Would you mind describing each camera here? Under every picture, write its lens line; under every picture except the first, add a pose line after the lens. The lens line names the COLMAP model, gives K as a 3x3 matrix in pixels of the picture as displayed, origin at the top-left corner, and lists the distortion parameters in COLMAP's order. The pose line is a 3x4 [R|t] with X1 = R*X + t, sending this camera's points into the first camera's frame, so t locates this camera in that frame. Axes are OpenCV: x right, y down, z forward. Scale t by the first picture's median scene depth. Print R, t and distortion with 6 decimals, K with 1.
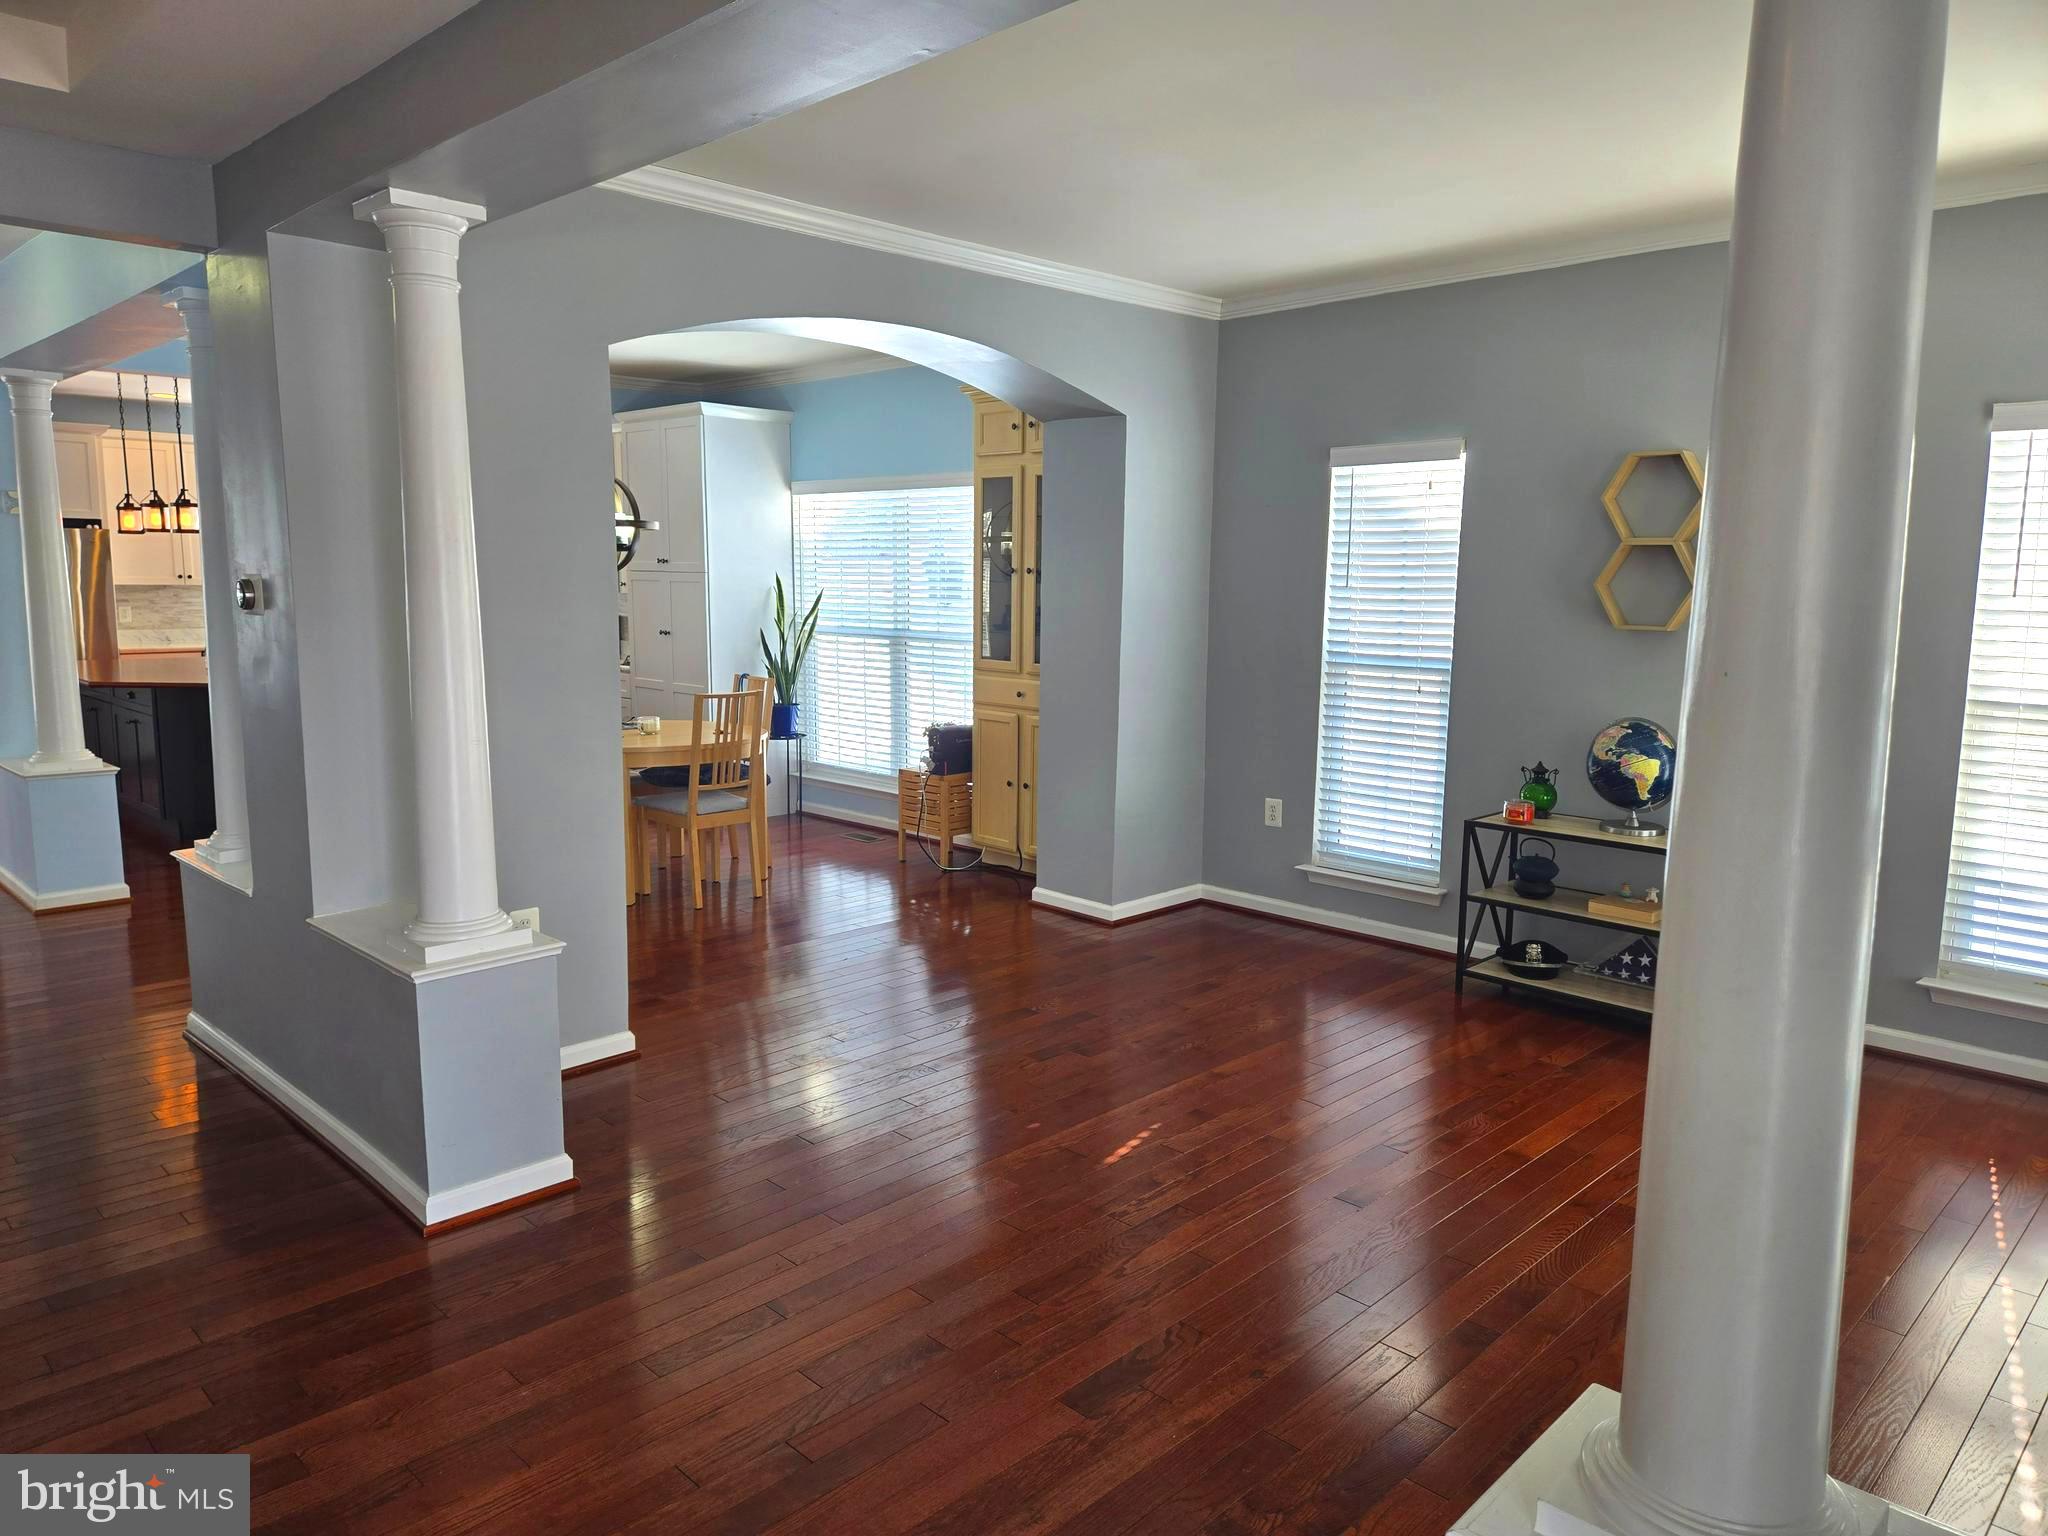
lens RADIAL K [[1386.0, 0, 1010.2], [0, 1386.0, 752.2], [0, 0, 1]] dist [0.061111, -0.054204]
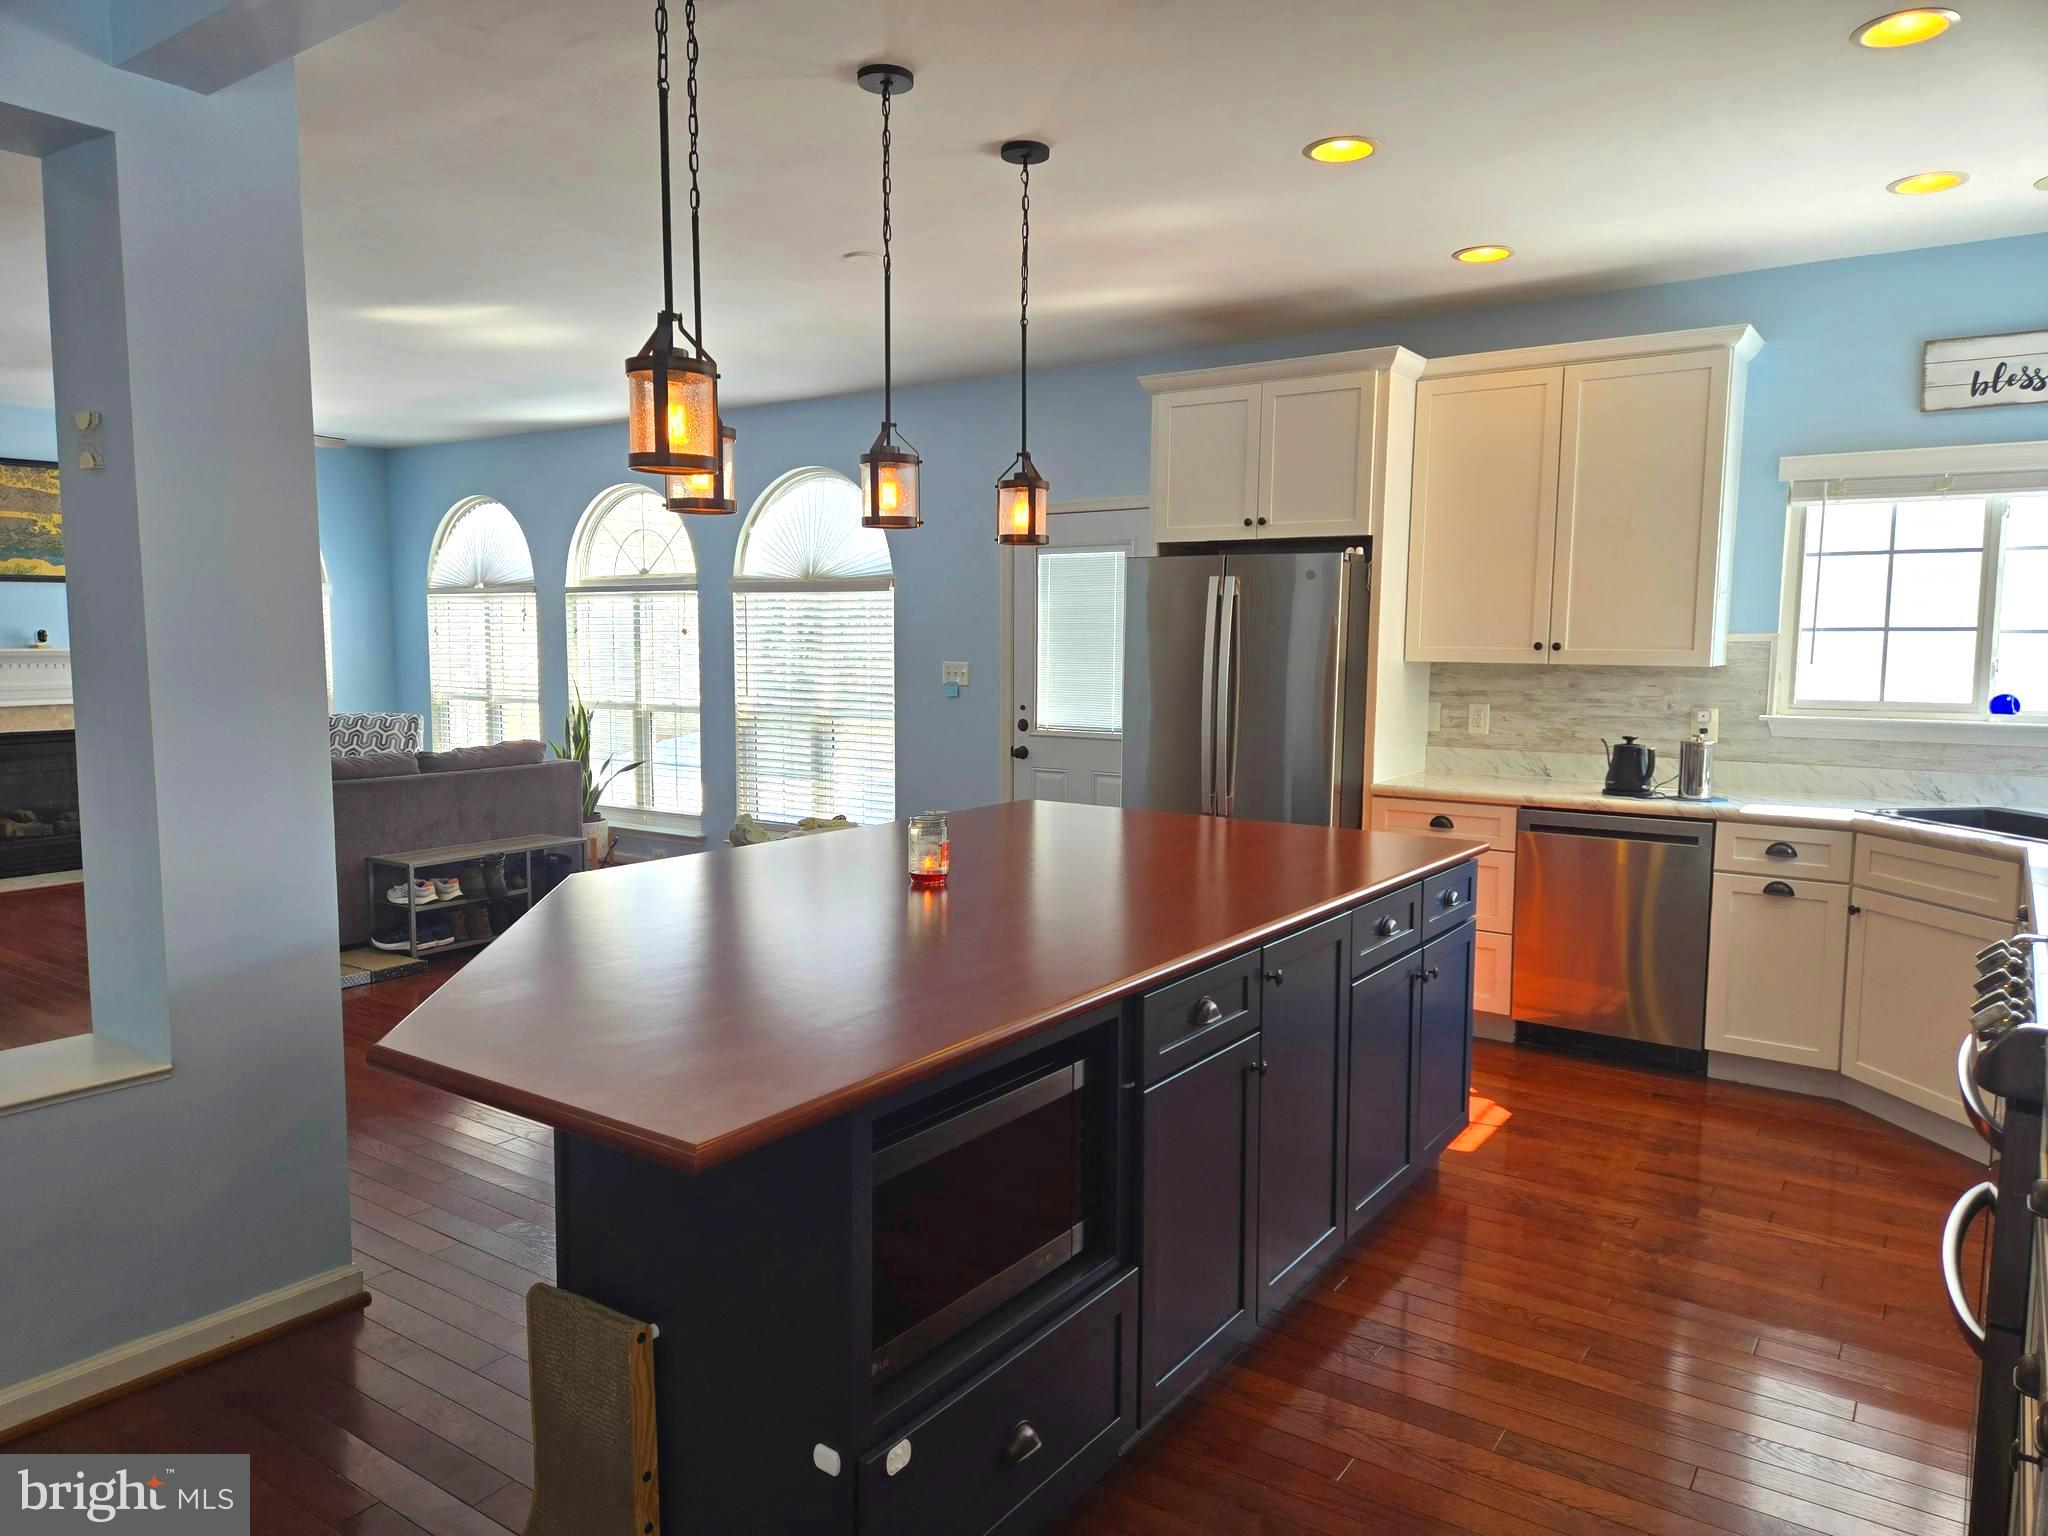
lens RADIAL K [[1386.0, 0, 1024.1], [0, 1386.0, 772.2], [0, 0, 1]] dist [0.061111, -0.054204]
pose [[0.161125, 0.089381, -0.982878, -0.269680], [-0.135961, 0.988406, 0.067595, -0.180436], [0.977524, 0.122741, 0.171409, 1.486380]]
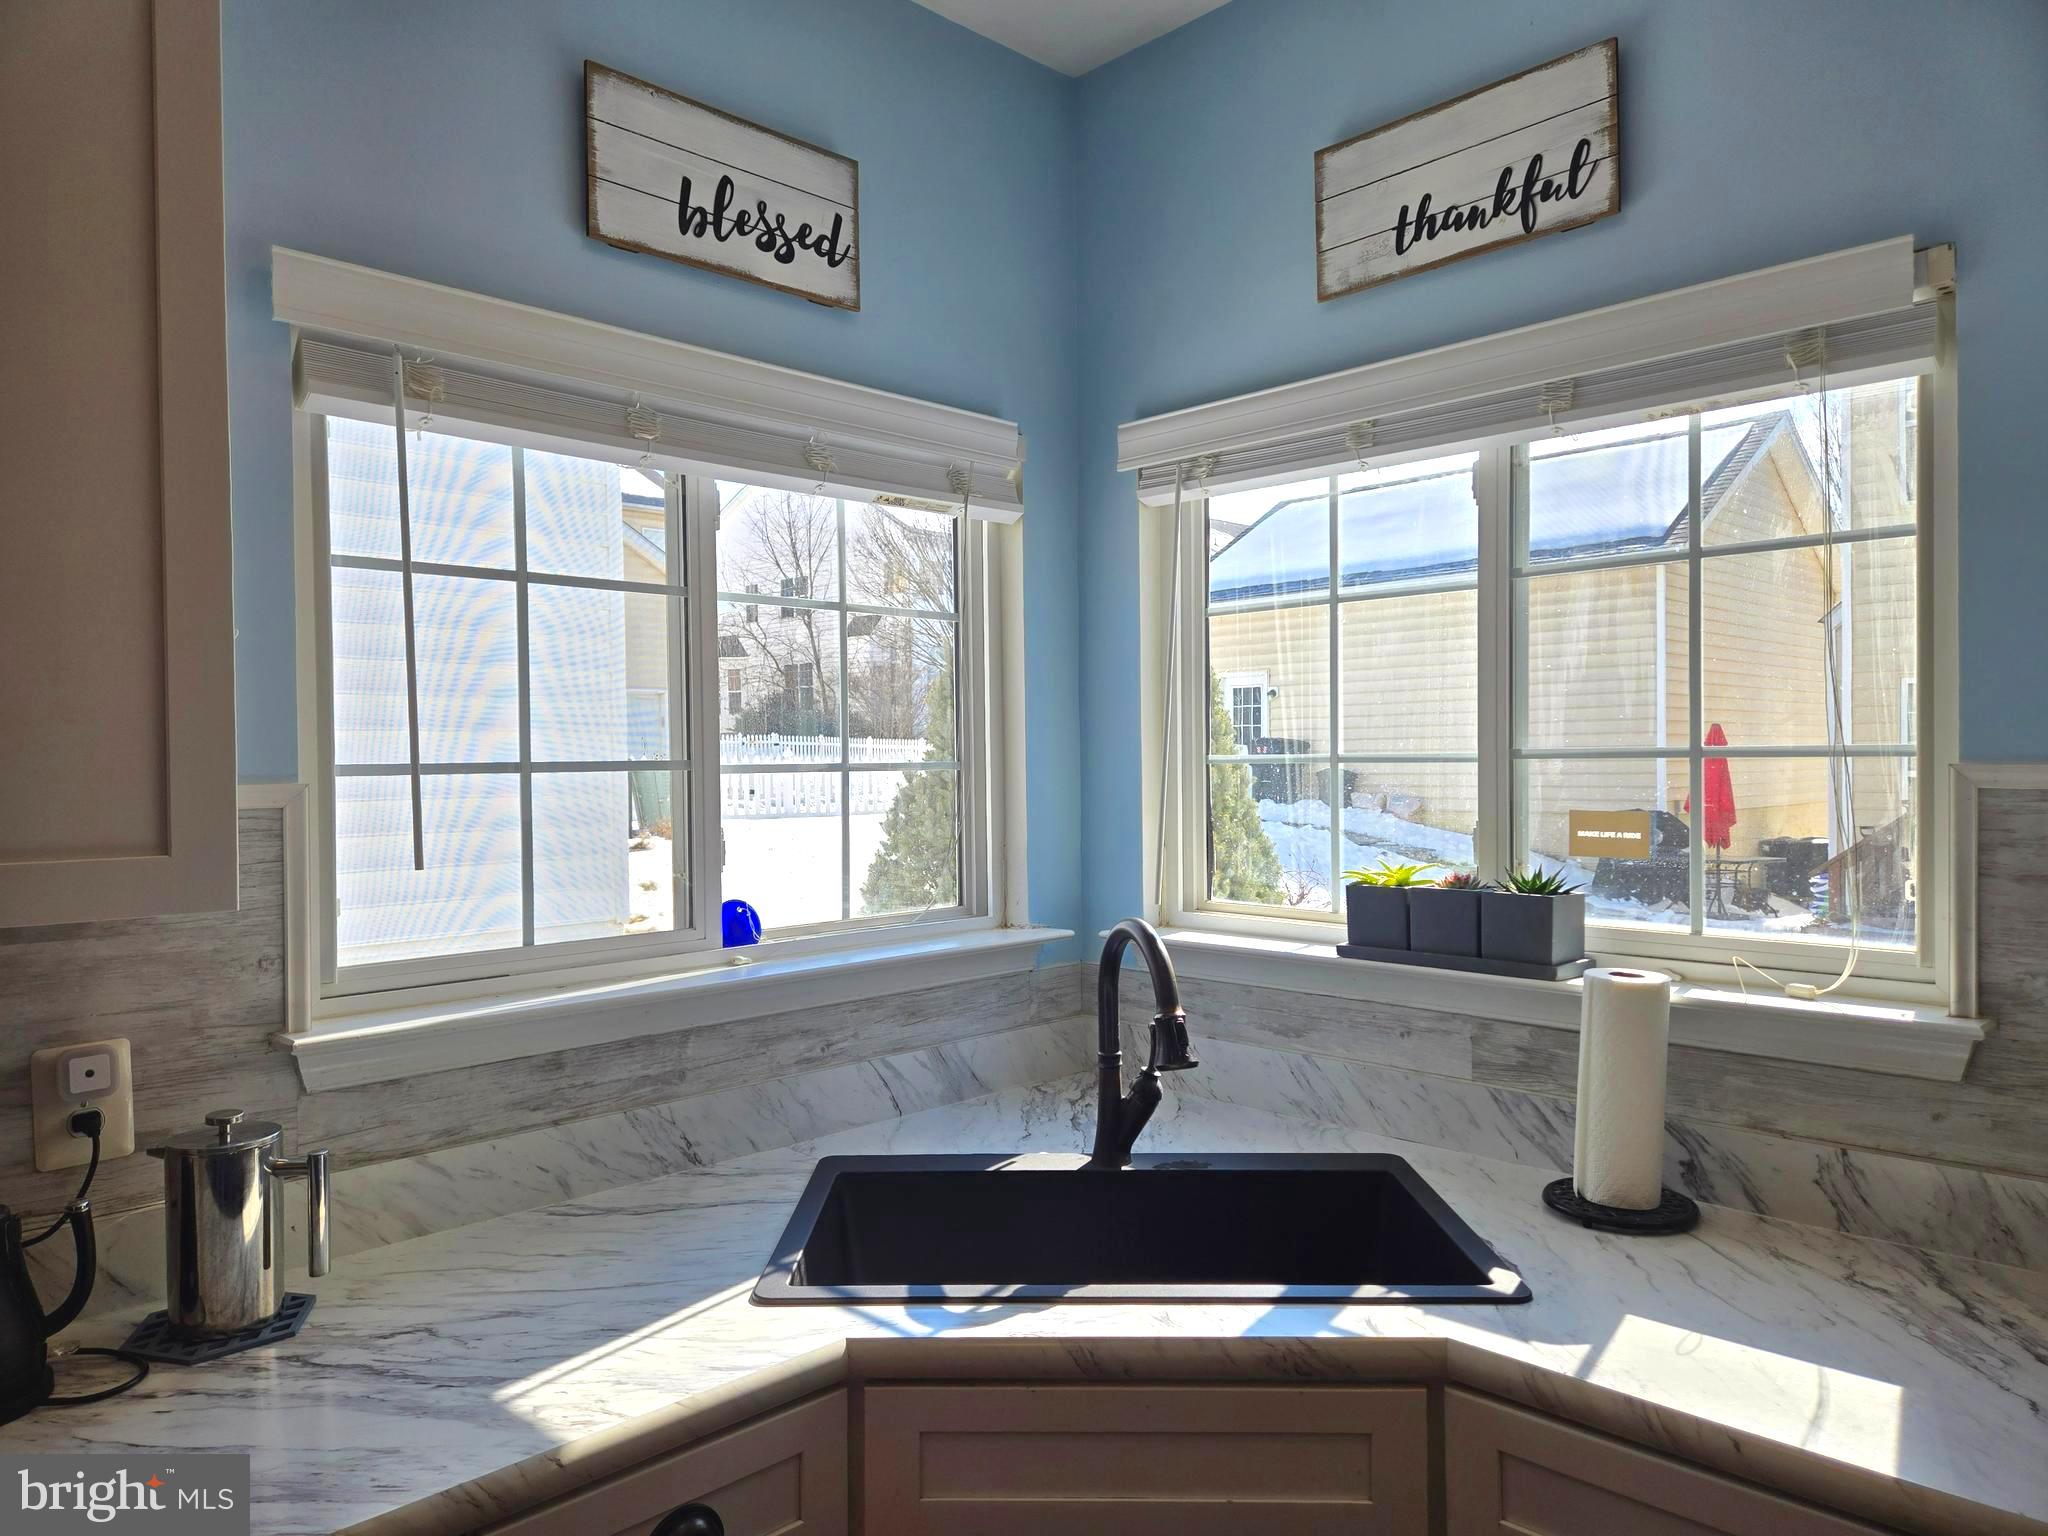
lens RADIAL K [[1386.0, 0, 988.6], [0, 1386.0, 769.0], [0, 0, 1]] dist [0.061111, -0.054204]
pose [[0.999843, -0.015731, -0.008173, -0.967588], [0.014575, 0.991907, -0.126127, -0.238780], [0.010091, 0.125988, 0.991980, 1.824478]]
